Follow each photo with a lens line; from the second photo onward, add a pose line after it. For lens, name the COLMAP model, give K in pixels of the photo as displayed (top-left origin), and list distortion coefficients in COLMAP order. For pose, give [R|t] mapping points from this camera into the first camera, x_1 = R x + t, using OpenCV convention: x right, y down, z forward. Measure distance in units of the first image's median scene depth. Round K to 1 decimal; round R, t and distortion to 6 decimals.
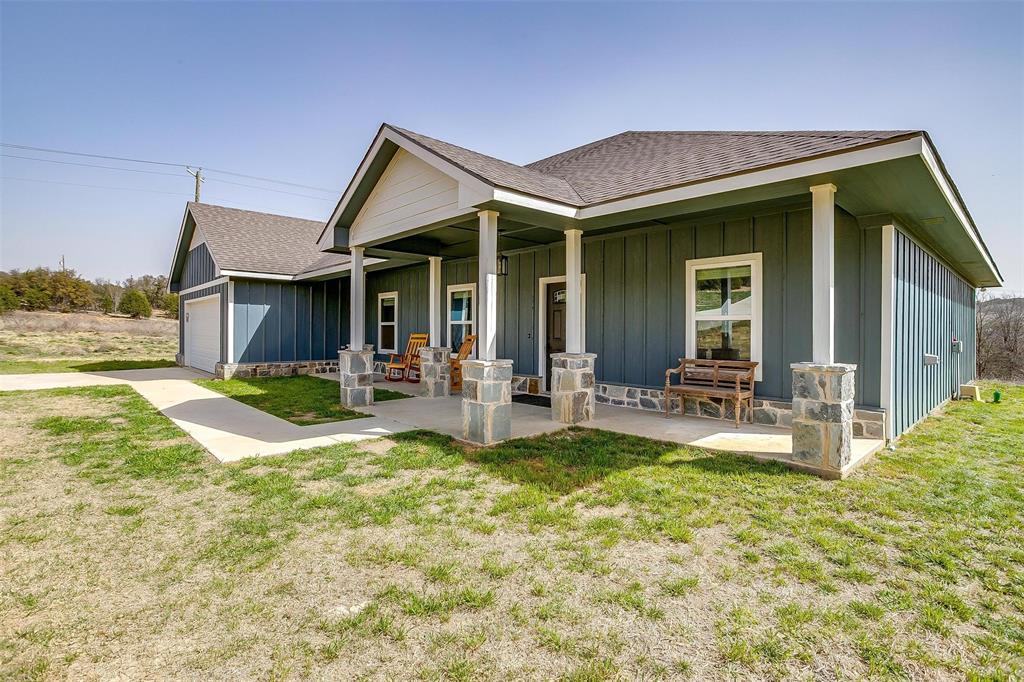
lens RADIAL K [[495.5, 0, 512.0], [0, 495.5, 341.0], [0, 0, 1]] dist [-0.063493, 0.035626]
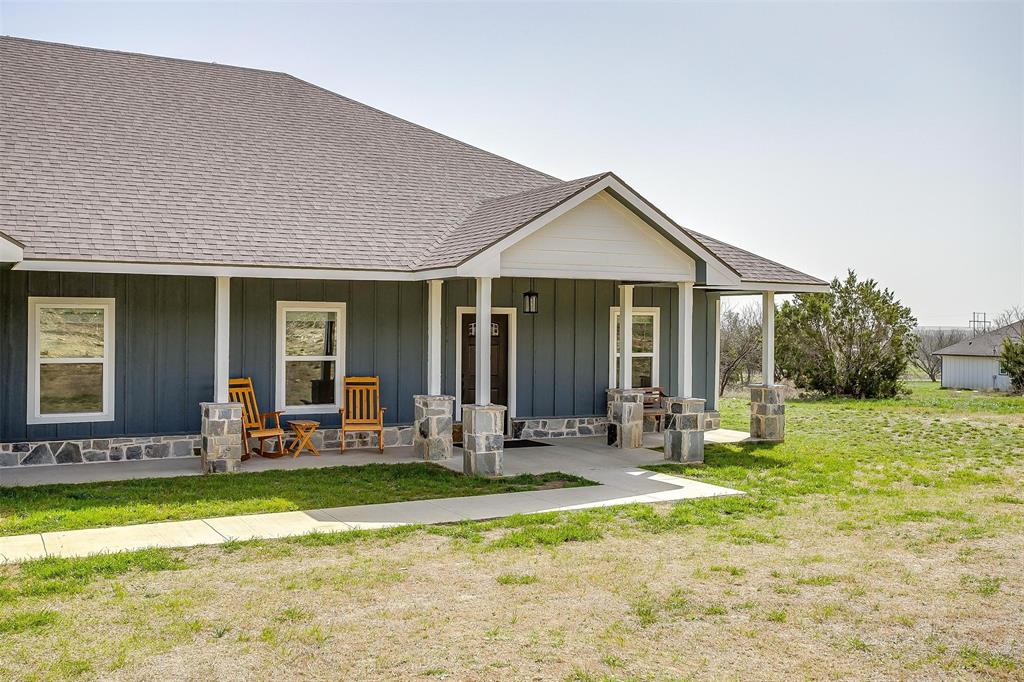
lens RADIAL K [[1009.2, 0, 512.0], [0, 1009.2, 341.0], [0, 0, 1]] dist [0.003271, 0.001506]
pose [[0.248459, -0.015449, 0.968519, -1.950269], [0.013010, 0.999836, 0.012611, -0.106914], [-0.968555, 0.009467, 0.248620, 0.571124]]
